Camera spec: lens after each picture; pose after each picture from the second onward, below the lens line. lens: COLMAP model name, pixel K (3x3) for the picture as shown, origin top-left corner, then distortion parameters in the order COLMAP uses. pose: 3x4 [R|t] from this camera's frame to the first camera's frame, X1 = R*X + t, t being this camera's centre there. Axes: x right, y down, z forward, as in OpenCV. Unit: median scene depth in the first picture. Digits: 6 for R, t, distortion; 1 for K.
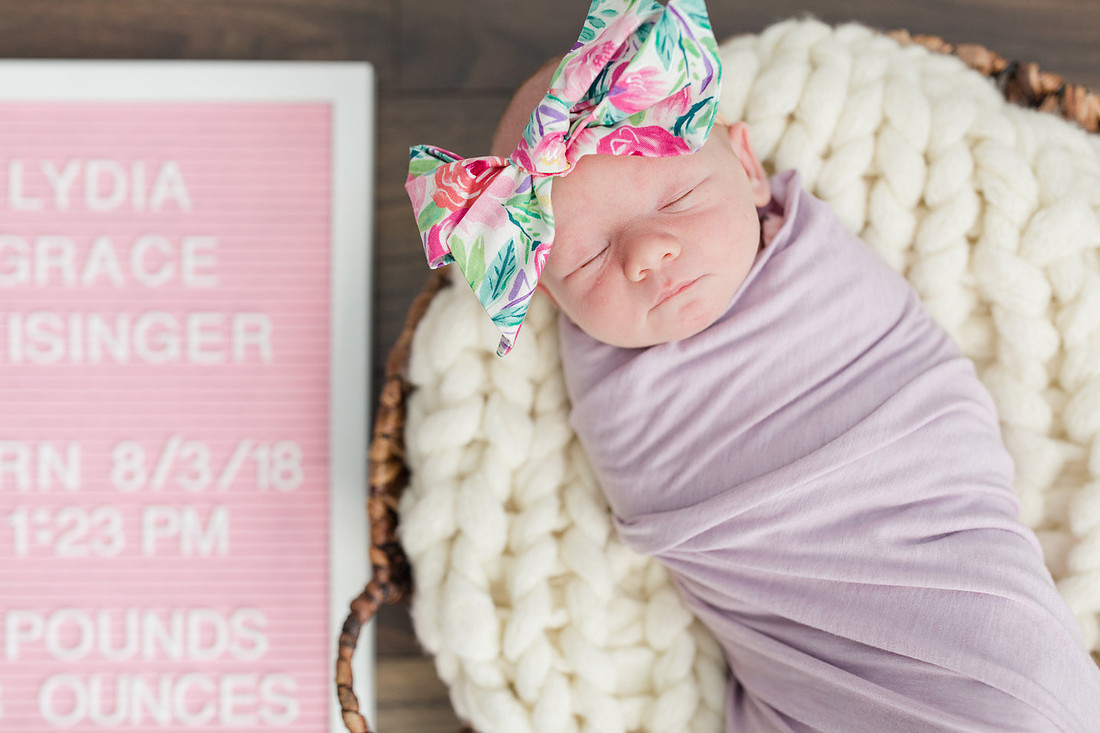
lens RADIAL K [[1133.9, 0, 545.0], [0, 1133.9, 363.2], [0, 0, 1]] dist [0.012545, -0.009654]
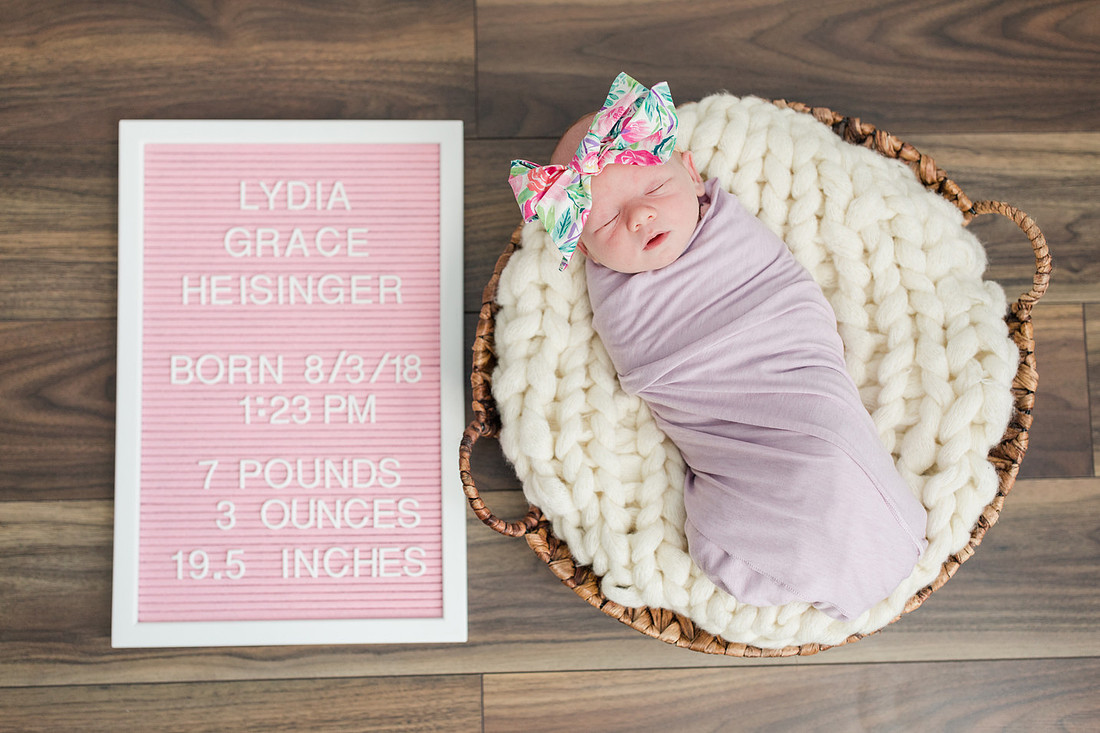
lens RADIAL K [[1094.6, 0, 553.7], [0, 1094.6, 369.3], [0, 0, 1]] dist [-0.000758, 0.002769]
pose [[0.999797, -0.009016, 0.018030, -0.067424], [0.009639, 0.999349, -0.034758, 0.178894], [-0.017705, 0.034925, 0.999233, -0.669149]]
